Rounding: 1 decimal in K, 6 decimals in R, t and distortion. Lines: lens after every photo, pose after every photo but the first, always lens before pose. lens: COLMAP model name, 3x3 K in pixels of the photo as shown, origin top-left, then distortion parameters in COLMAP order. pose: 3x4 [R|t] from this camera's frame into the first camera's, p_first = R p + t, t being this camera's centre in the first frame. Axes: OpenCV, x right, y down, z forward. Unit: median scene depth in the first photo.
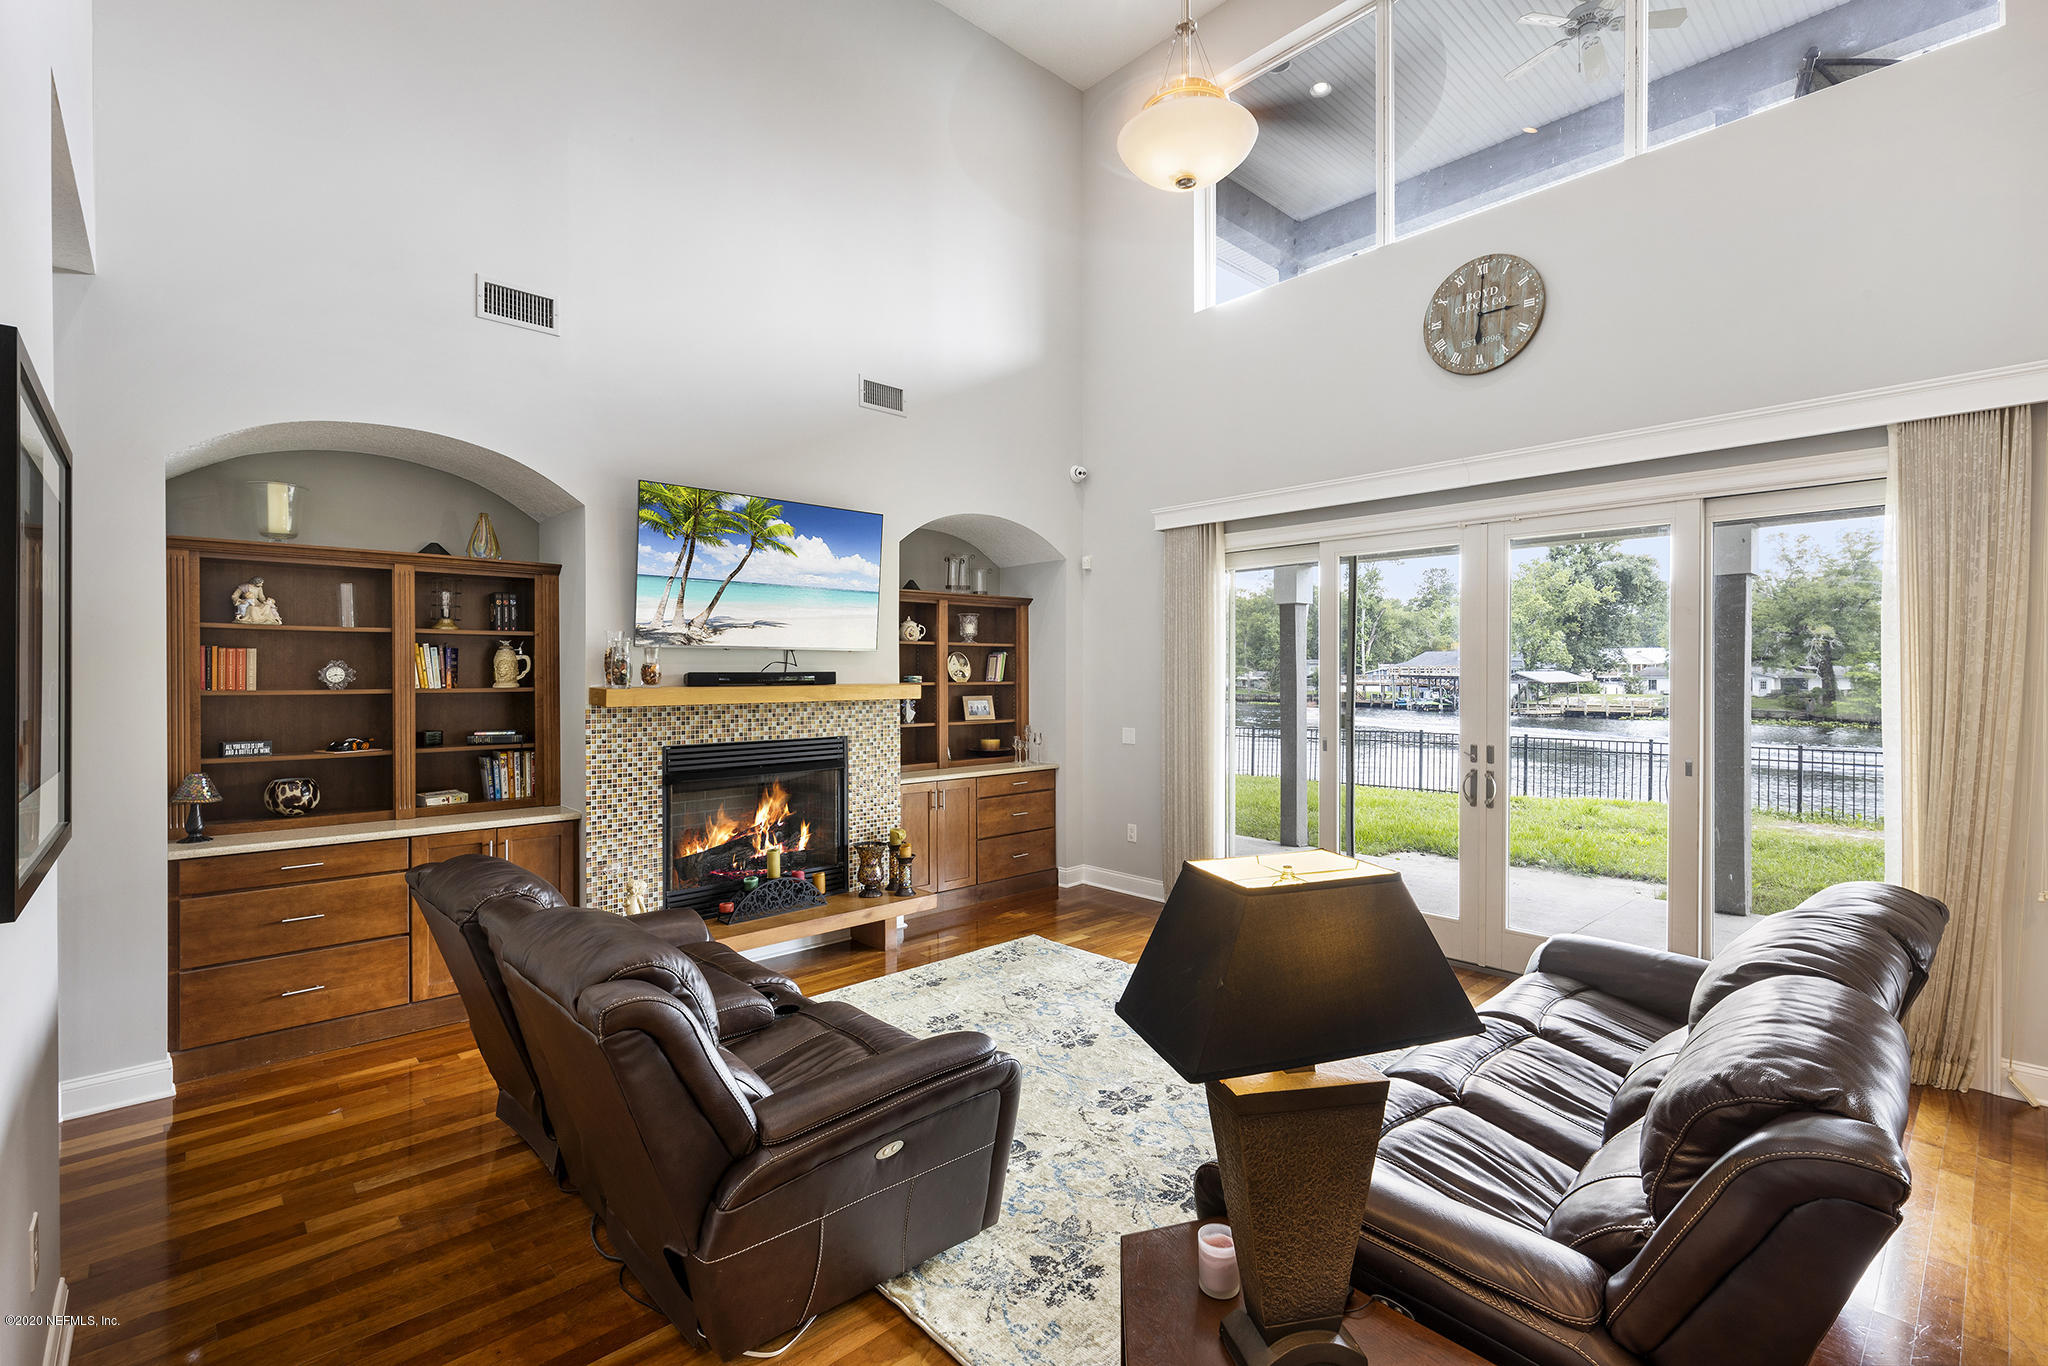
lens RADIAL K [[914.8, 0, 1028.2], [0, 914.8, 681.4], [0, 0, 1]] dist [0.005627, 0.000175]
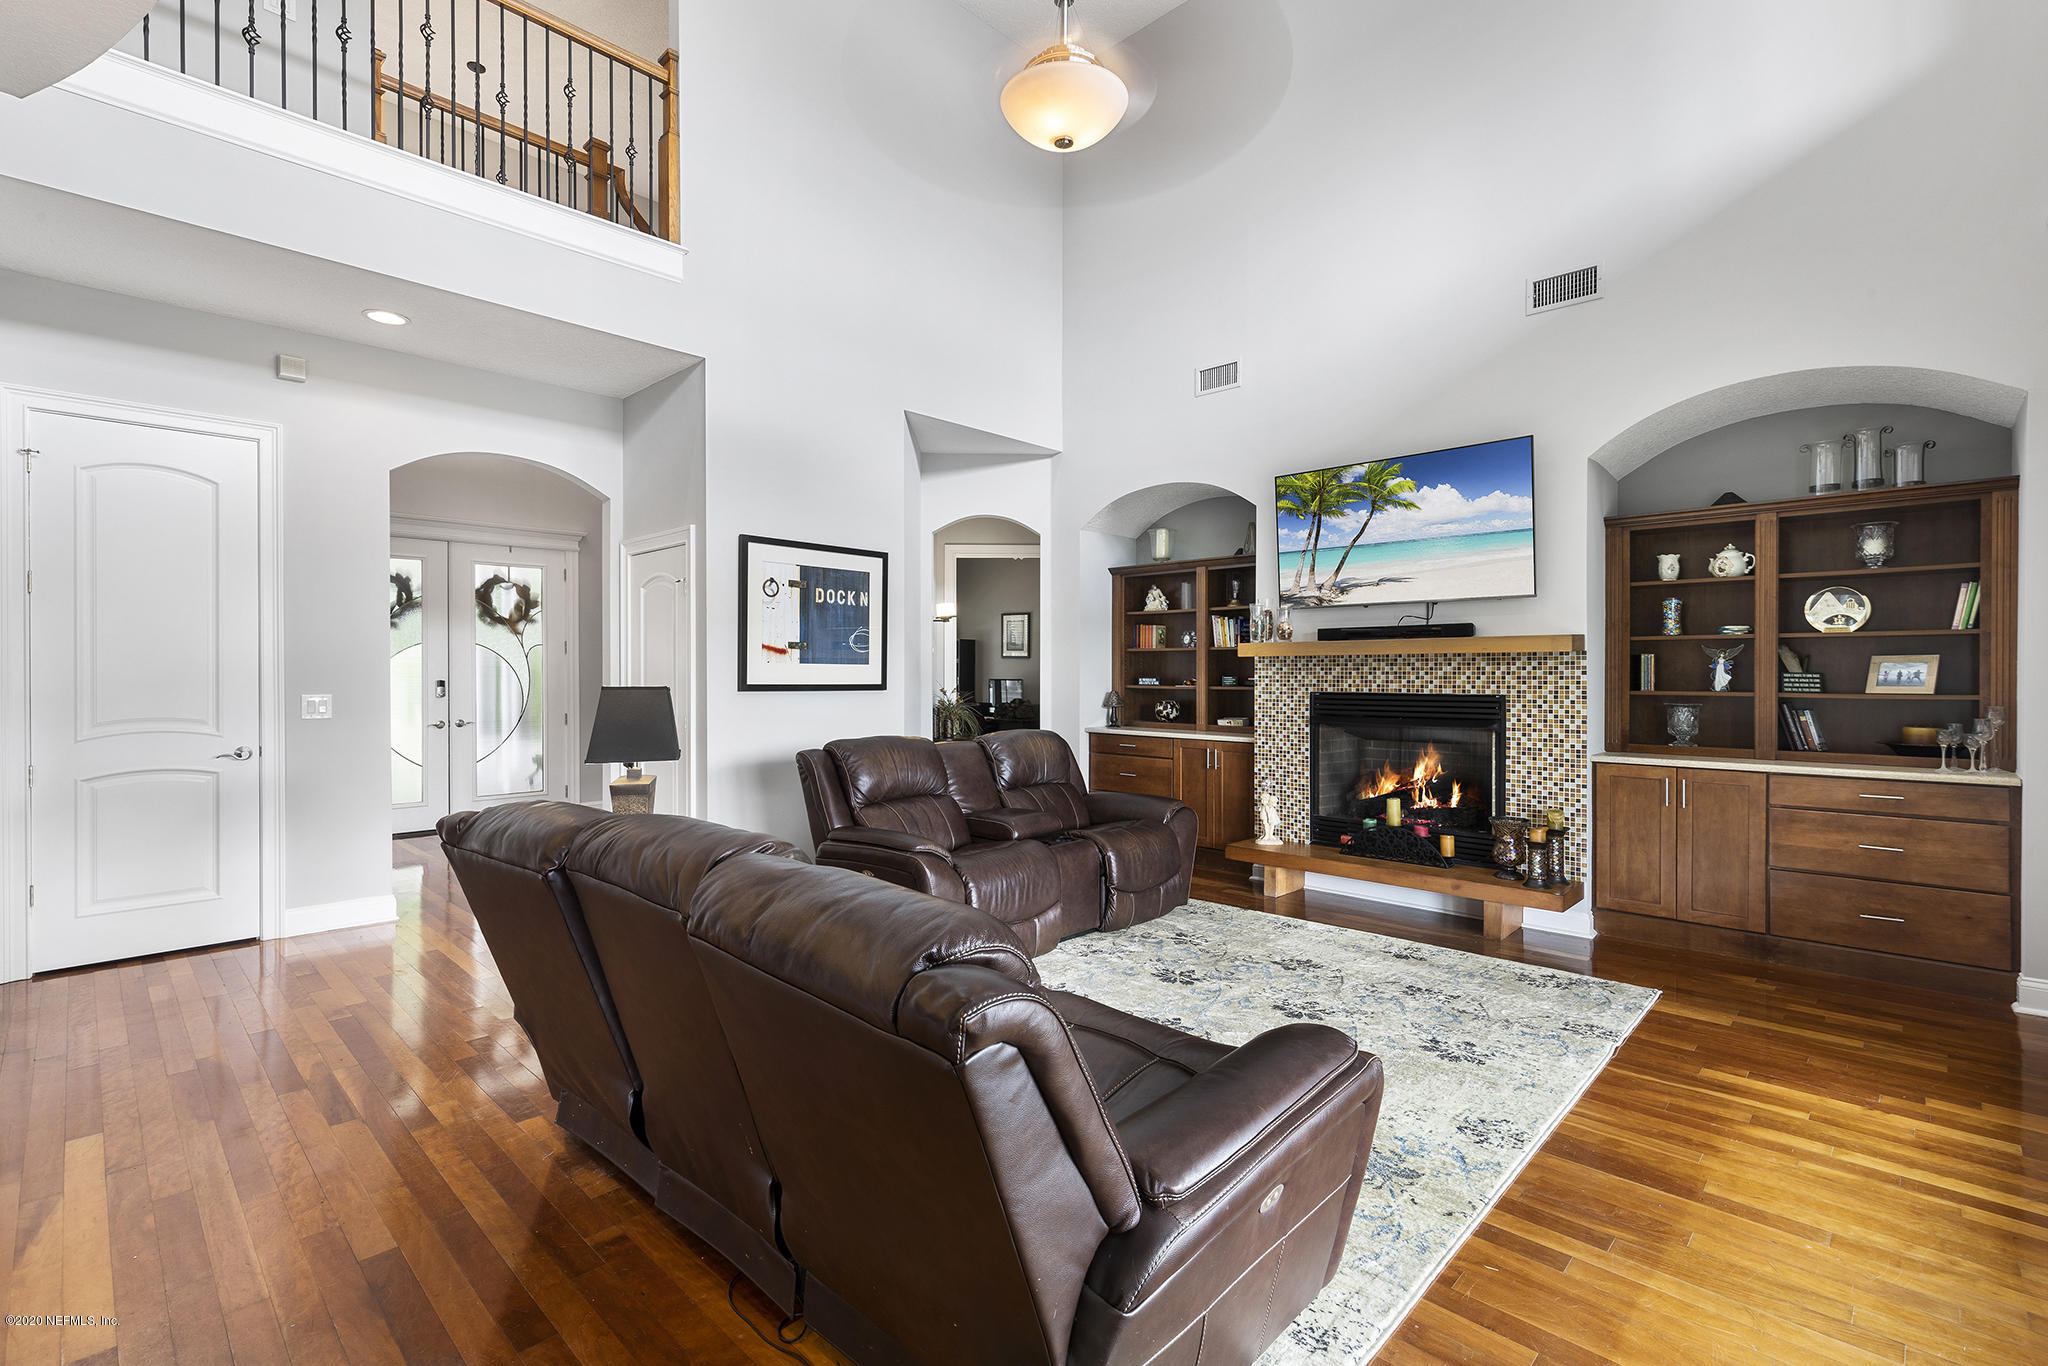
lens RADIAL K [[914.8, 0, 1010.5], [0, 914.8, 668.2], [0, 0, 1]] dist [0.005627, 0.000175]
pose [[0.041954, -0.003543, -0.999113, 0.738380], [-0.009183, 0.999950, -0.003932, 0.045504], [0.999077, 0.009339, 0.041919, 0.525403]]
